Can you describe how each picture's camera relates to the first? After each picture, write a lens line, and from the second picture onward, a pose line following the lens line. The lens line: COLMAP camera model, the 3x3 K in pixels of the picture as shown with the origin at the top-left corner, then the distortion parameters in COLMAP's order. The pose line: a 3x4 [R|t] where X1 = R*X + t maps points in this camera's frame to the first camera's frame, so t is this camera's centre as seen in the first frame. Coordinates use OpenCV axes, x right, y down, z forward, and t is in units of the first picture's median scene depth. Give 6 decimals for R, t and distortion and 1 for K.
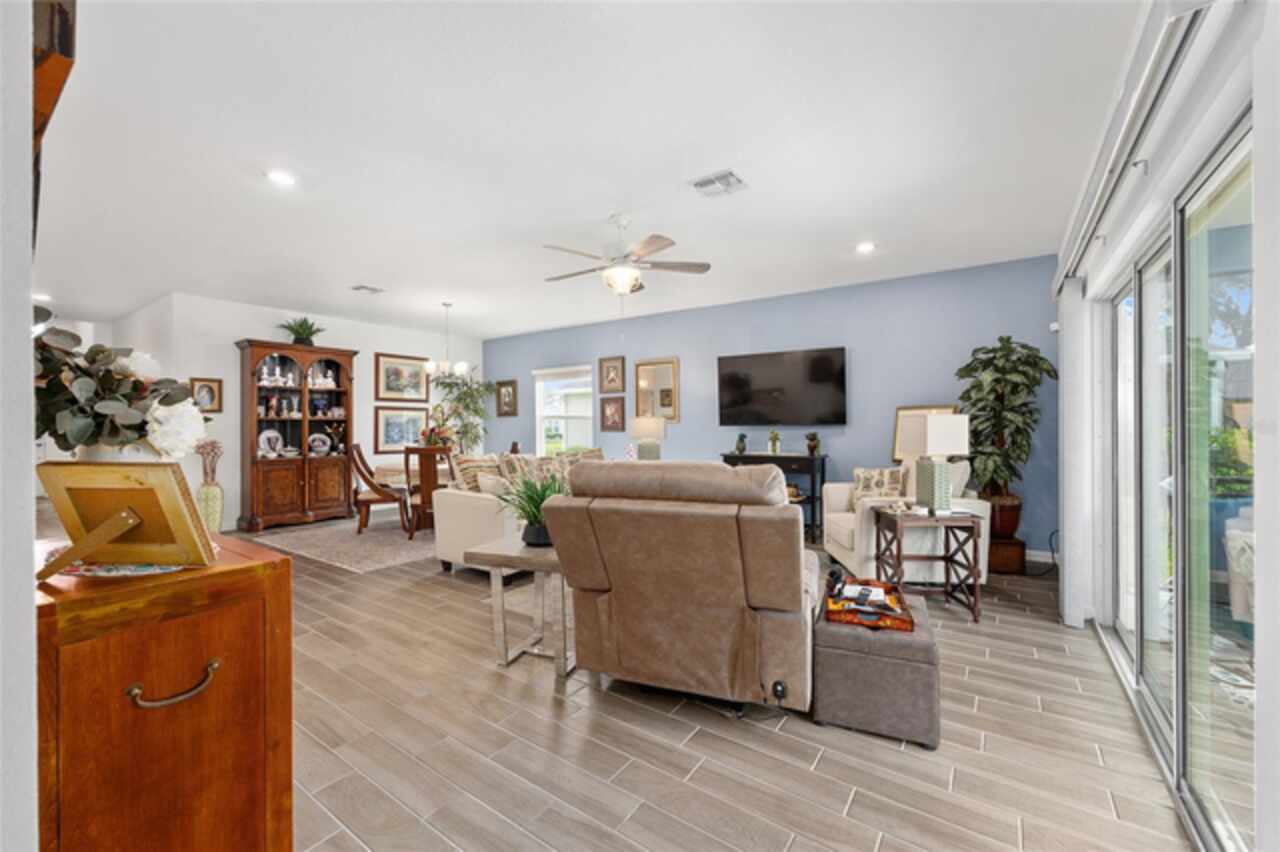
lens RADIAL K [[512.8, 0, 637.5], [0, 512.8, 424.4], [0, 0, 1]] dist [0.000853, 0.000046]
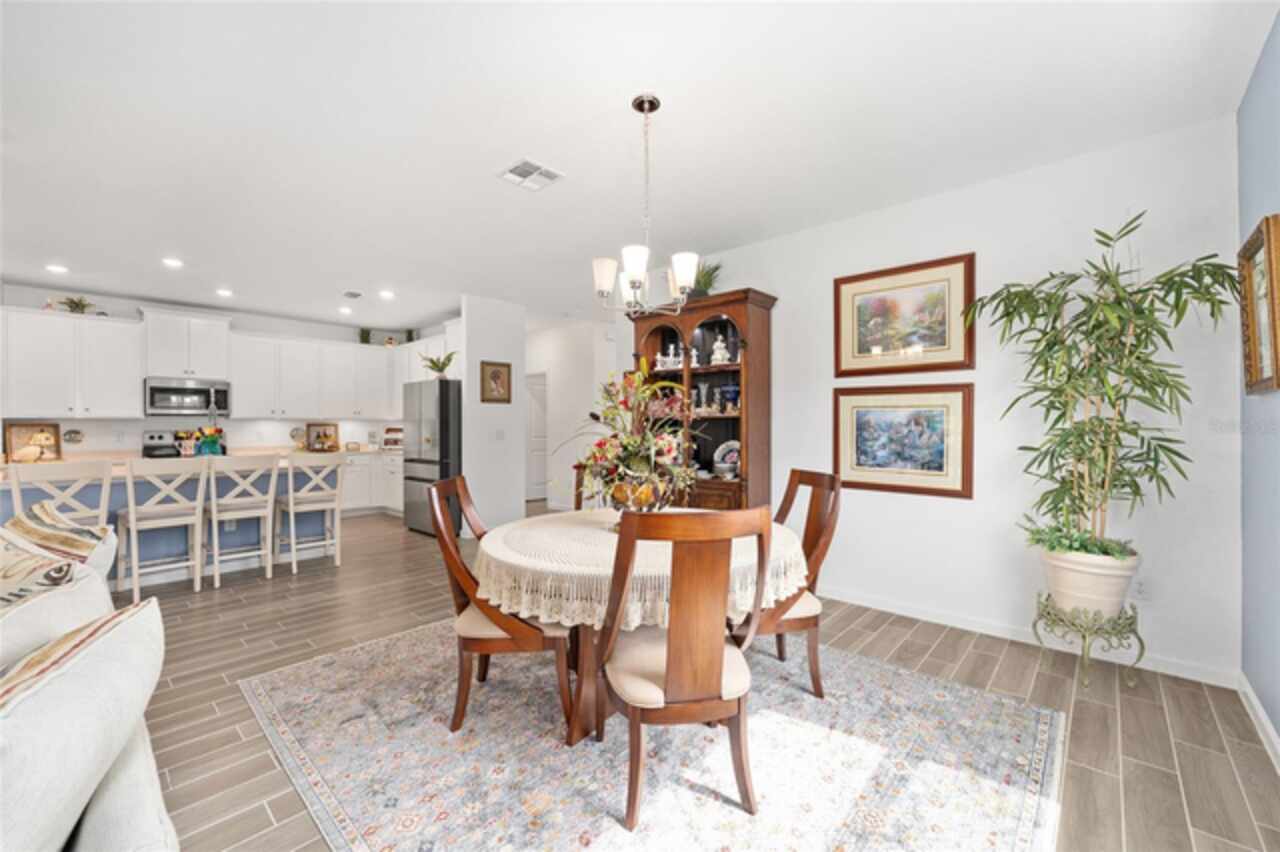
lens RADIAL K [[512.8, 0, 648.9], [0, 512.8, 433.8], [0, 0, 1]] dist [0.000853, 0.000046]
pose [[-0.113577, 0.022914, -0.993265, -0.001628], [0.005061, 0.999734, 0.022485, -0.004277], [0.993516, -0.002473, -0.113662, 0.906435]]
